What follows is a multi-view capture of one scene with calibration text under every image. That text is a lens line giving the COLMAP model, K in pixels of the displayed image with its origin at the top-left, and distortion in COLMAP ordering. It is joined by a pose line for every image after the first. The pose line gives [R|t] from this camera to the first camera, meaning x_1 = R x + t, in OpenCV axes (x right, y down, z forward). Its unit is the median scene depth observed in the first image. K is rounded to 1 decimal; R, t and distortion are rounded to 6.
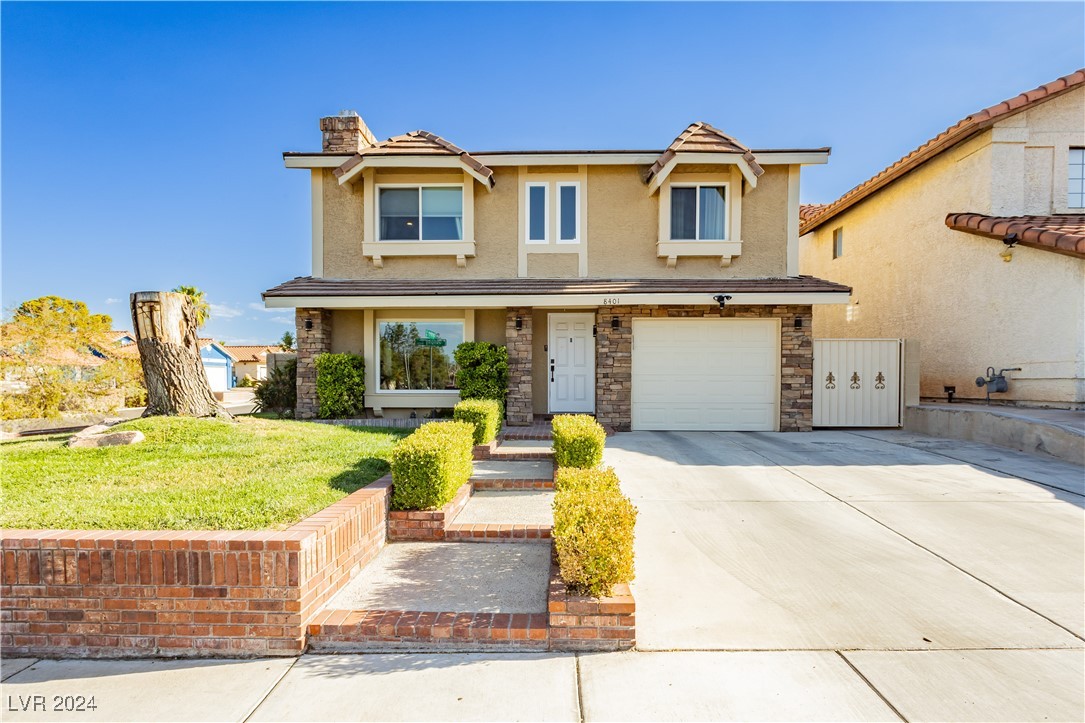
lens RADIAL K [[503.1, 0, 565.0], [0, 503.1, 384.1], [0, 0, 1]] dist [0.003900, 0.000946]
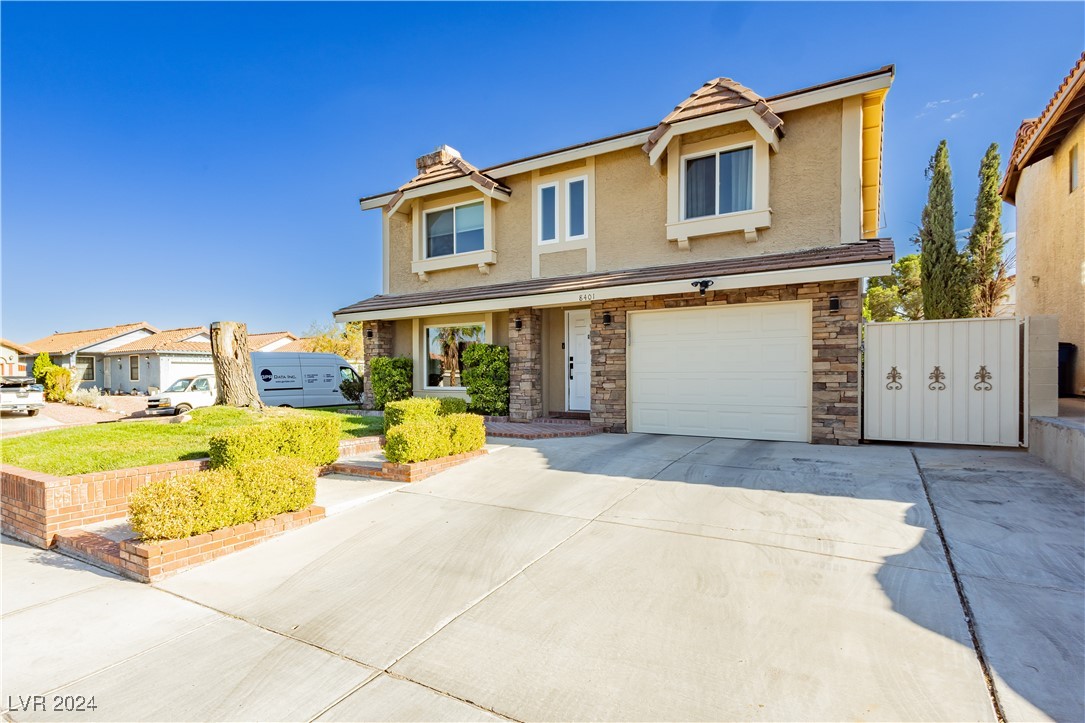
lens RADIAL K [[526.7, 0, 530.9], [0, 526.7, 371.4], [0, 0, 1]] dist [0.002885, 0.000722]
pose [[0.868476, -0.007007, -0.495681, 0.457453], [0.002768, 0.999953, -0.009286, -0.011882], [0.495723, 0.006692, 0.868455, 0.063985]]
